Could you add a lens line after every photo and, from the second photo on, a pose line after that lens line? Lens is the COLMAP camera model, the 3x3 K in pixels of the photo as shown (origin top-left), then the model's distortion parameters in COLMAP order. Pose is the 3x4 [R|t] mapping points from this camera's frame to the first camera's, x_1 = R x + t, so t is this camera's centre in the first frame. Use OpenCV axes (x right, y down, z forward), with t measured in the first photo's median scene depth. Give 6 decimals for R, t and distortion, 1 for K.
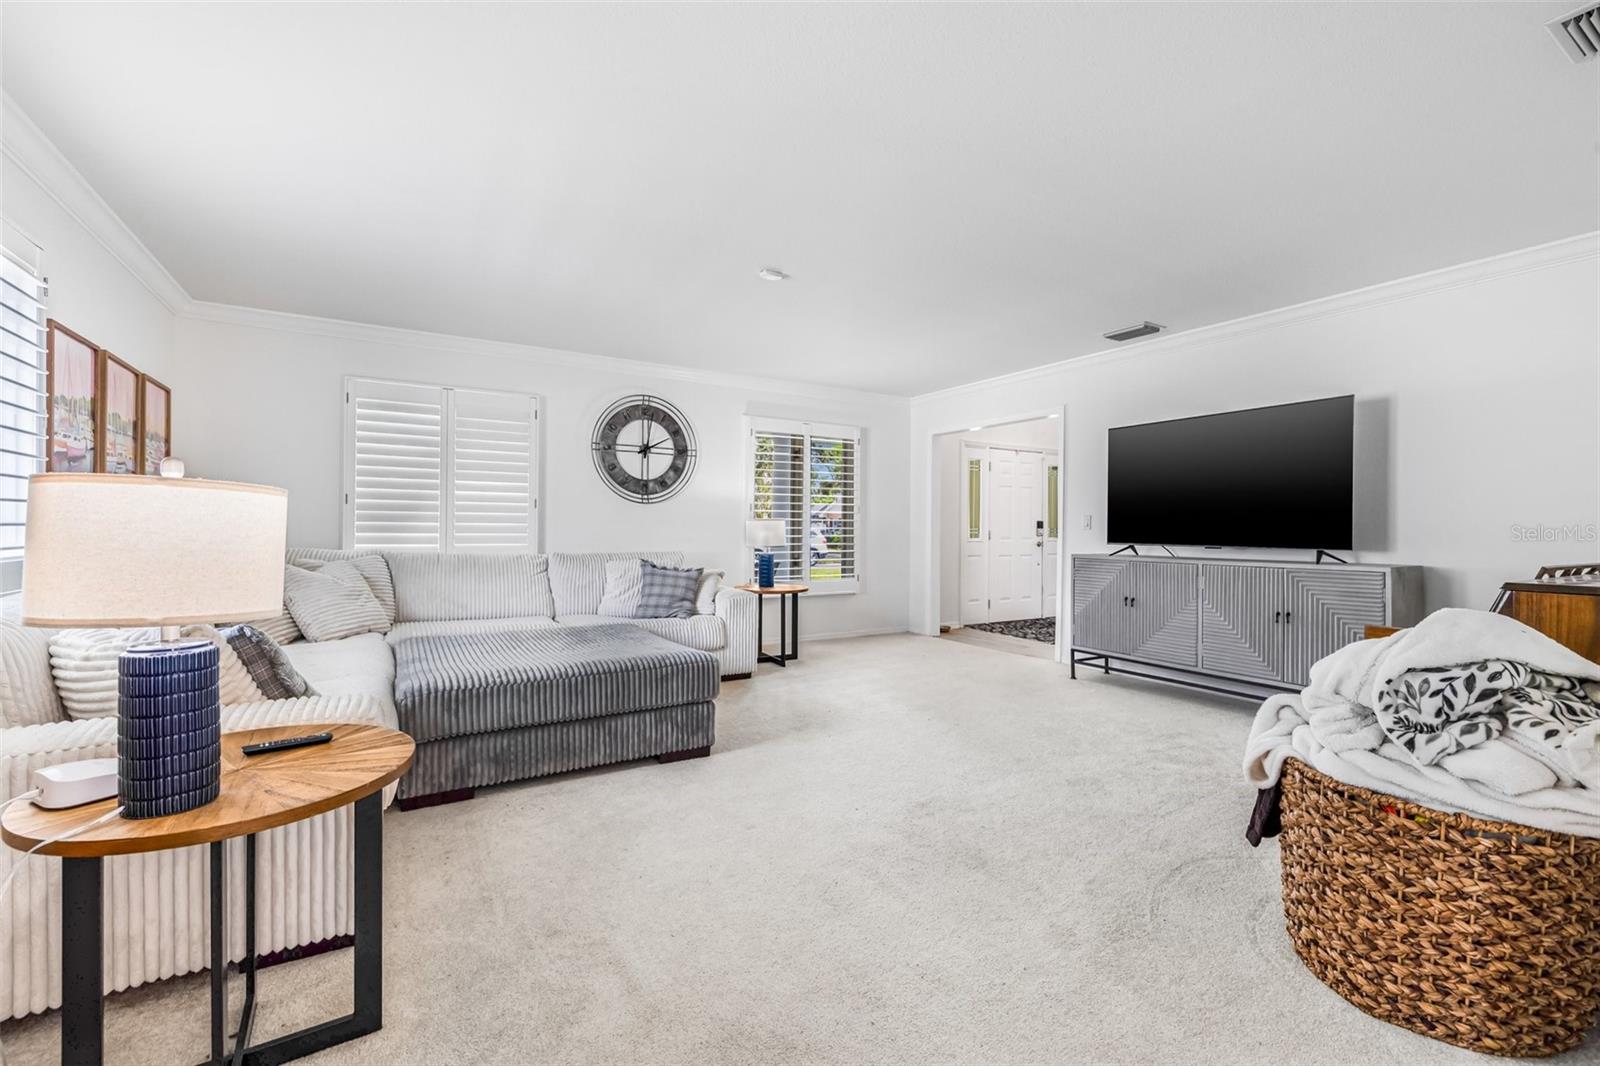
lens RADIAL K [[679.8, 0, 792.5], [0, 679.8, 546.2], [0, 0, 1]] dist [0.000025, -0.000319]
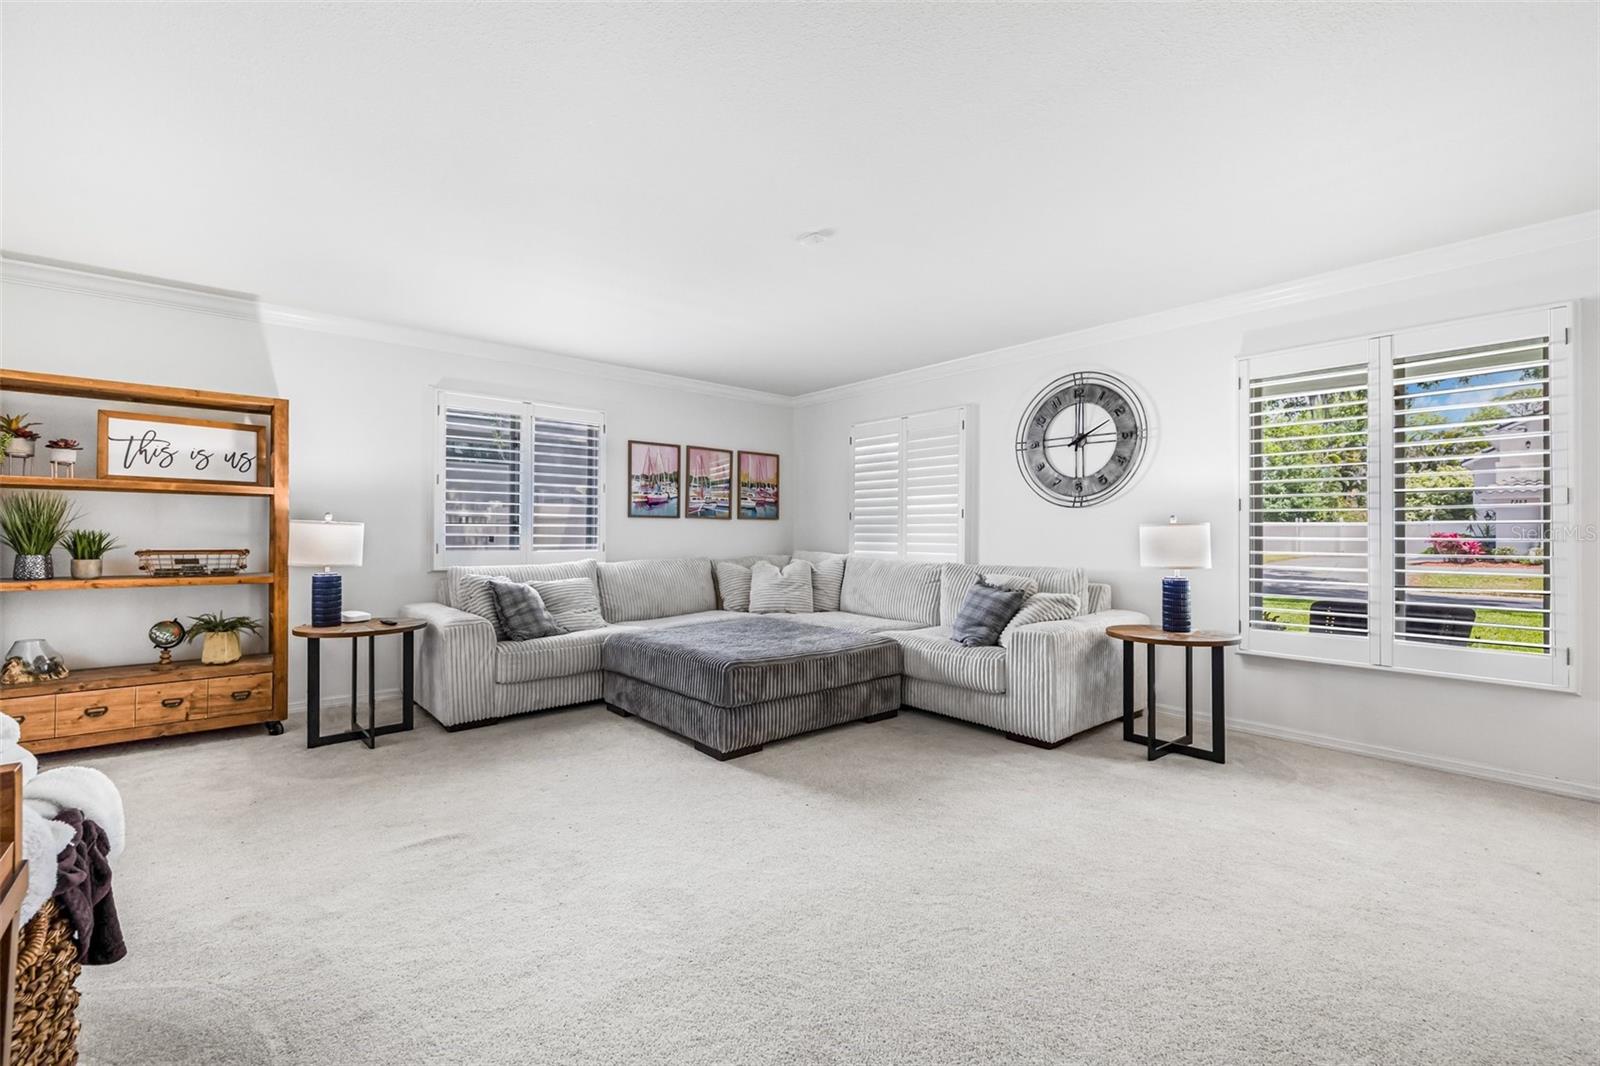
lens RADIAL K [[679.8, 0, 792.5], [0, 679.8, 546.2], [0, 0, 1]] dist [0.000025, -0.000319]
pose [[0.171498, 0.008265, -0.985150, 0.517901], [-0.029806, 0.999551, 0.003197, -0.010217], [0.984734, 0.028815, 0.171667, 0.538627]]
